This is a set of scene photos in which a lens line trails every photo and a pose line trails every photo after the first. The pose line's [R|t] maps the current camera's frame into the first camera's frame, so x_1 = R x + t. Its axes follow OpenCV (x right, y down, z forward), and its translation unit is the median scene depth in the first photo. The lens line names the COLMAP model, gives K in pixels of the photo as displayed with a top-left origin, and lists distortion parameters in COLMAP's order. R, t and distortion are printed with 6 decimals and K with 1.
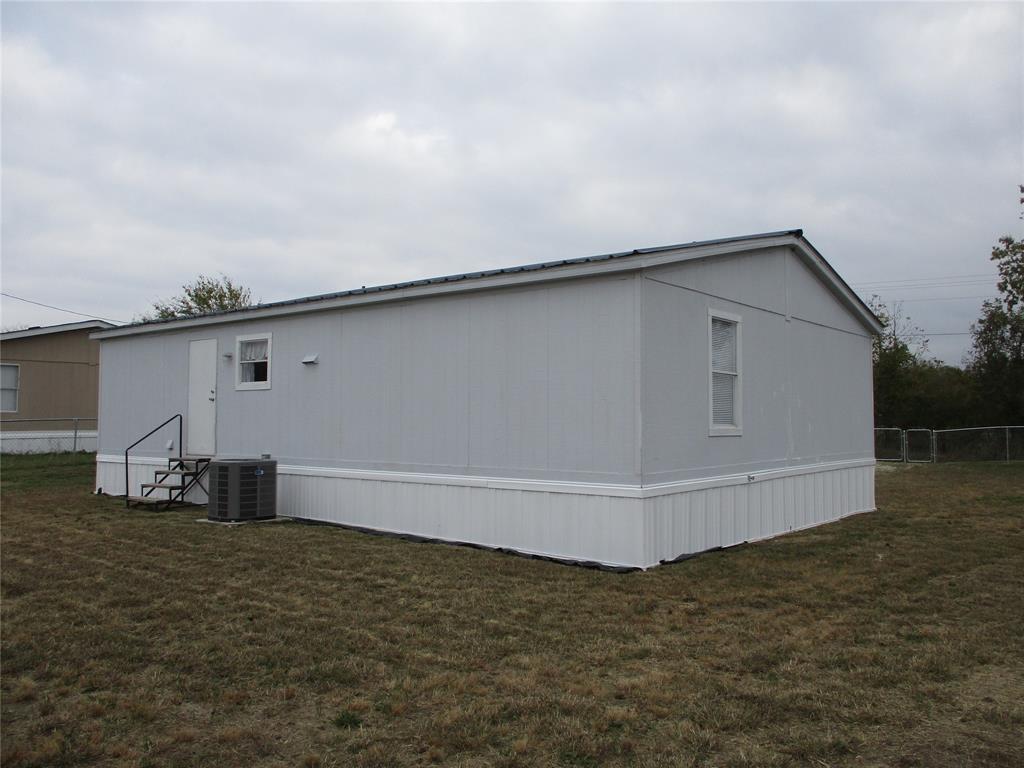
lens RADIAL K [[840.3, 0, 512.0], [0, 840.3, 384.0], [0, 0, 1]] dist [-0.004091, -0.002834]
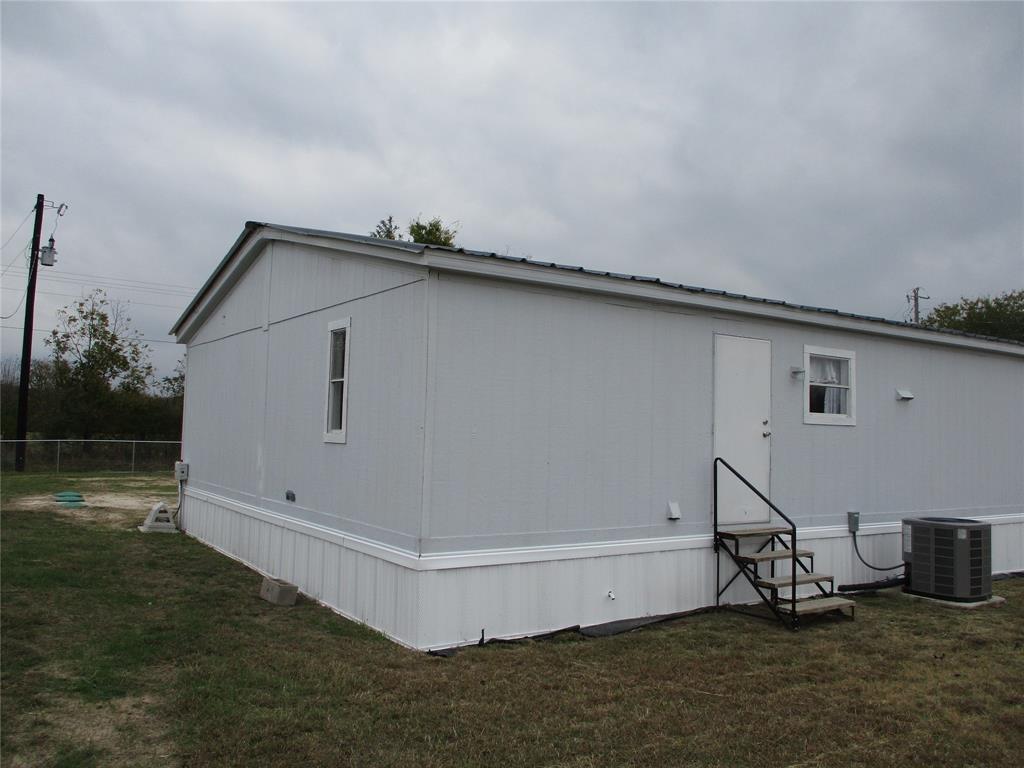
lens RADIAL K [[840.3, 0, 512.0], [0, 840.3, 384.0], [0, 0, 1]] dist [-0.004091, -0.002834]
pose [[0.308434, 0.063501, 0.949124, -1.071153], [-0.069685, 0.996597, -0.044032, 0.022334], [-0.948690, -0.052559, 0.311809, 1.027680]]
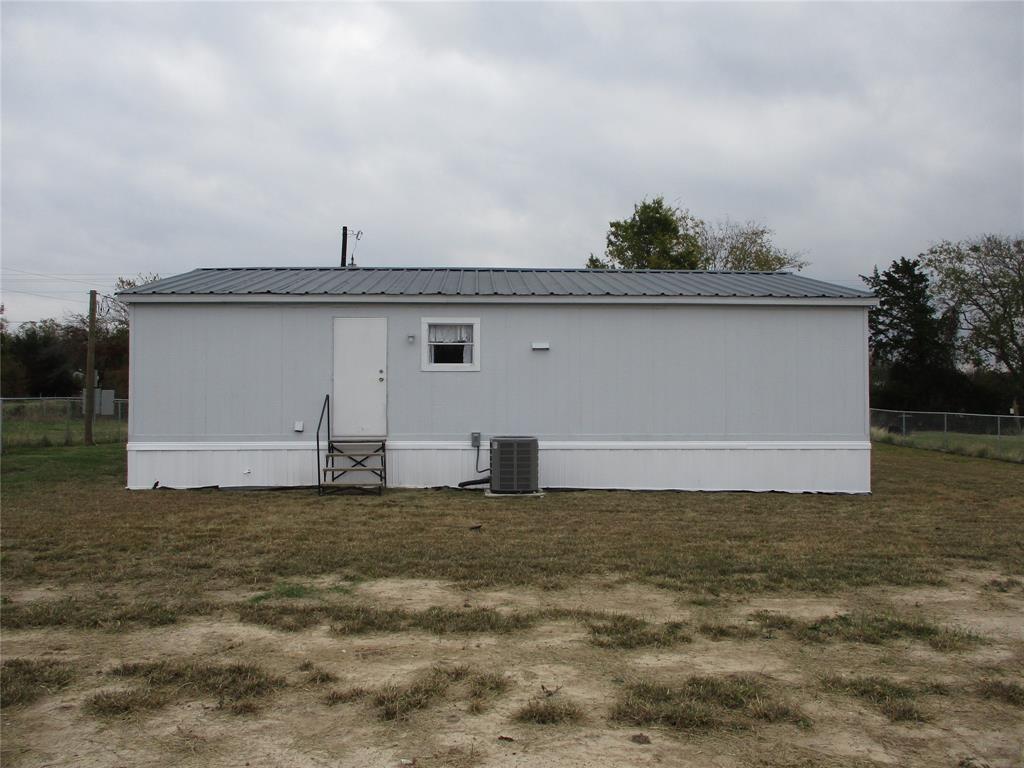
lens RADIAL K [[840.3, 0, 512.0], [0, 840.3, 384.0], [0, 0, 1]] dist [-0.004091, -0.002834]
pose [[0.771453, 0.003932, 0.636274, -0.900137], [-0.029188, 0.999147, 0.029214, -0.009919], [-0.635616, -0.041108, 0.770910, 0.152322]]
